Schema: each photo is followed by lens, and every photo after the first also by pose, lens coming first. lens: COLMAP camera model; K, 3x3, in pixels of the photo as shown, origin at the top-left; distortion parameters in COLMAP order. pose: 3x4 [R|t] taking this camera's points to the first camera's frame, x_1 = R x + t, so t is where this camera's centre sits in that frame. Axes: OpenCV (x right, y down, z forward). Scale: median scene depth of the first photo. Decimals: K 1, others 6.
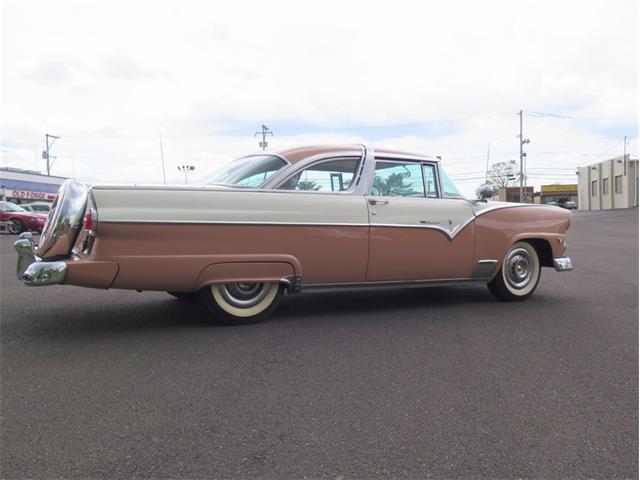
lens RADIAL K [[493.5, 0, 319.3], [0, 493.5, 224.0], [0, 0, 1]] dist [-0.005722, -0.003222]
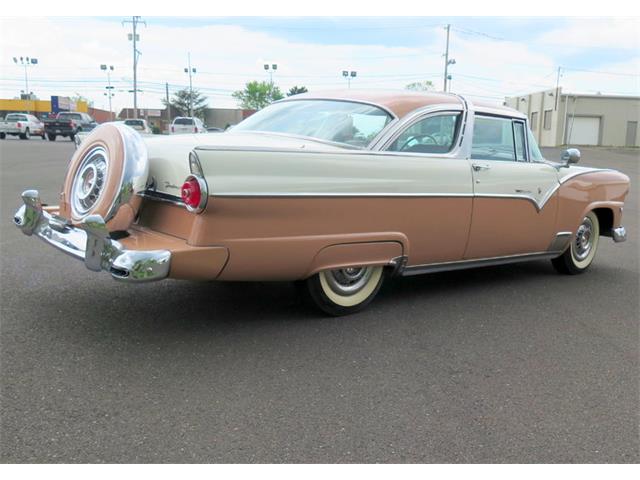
lens RADIAL K [[580.2, 0, 320.0], [0, 580.2, 240.0], [0, 0, 1]] dist [-0.007583, -0.003644]
pose [[0.971388, 0.008882, 0.237332, -0.351303], [-0.048252, 0.985840, 0.160597, -0.062463], [-0.232545, -0.167453, 0.958062, 0.074826]]
